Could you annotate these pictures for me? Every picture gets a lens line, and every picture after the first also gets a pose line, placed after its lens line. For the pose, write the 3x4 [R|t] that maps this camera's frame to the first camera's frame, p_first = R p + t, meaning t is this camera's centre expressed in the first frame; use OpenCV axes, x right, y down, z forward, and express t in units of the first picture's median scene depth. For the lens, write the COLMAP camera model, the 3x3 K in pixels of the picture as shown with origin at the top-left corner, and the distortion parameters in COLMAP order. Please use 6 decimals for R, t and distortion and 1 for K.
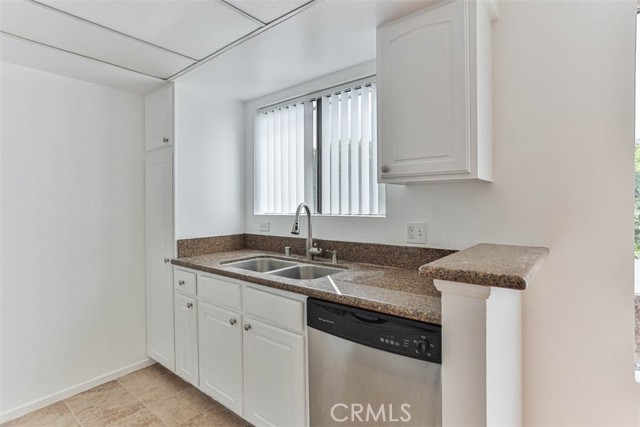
lens RADIAL K [[325.8, 0, 318.0], [0, 325.8, 208.3], [0, 0, 1]] dist [-0.060993, 0.040235]
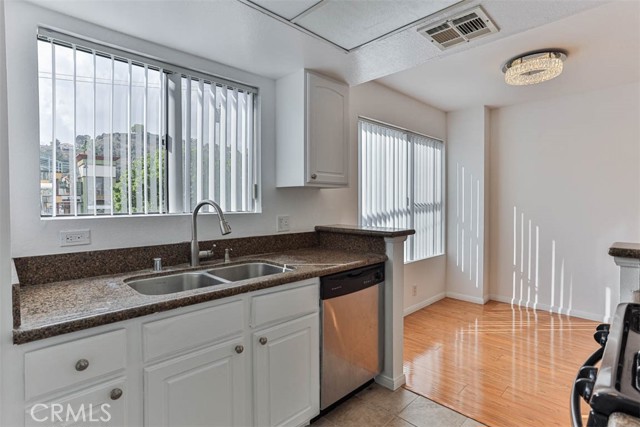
lens RADIAL K [[325.8, 0, 318.0], [0, 325.8, 208.3], [0, 0, 1]] dist [-0.060993, 0.040235]
pose [[0.104571, -0.011581, 0.994450, -0.830813], [0.010313, 0.999891, 0.010560, 0.000205], [-0.994464, 0.009151, 0.104679, 0.585948]]
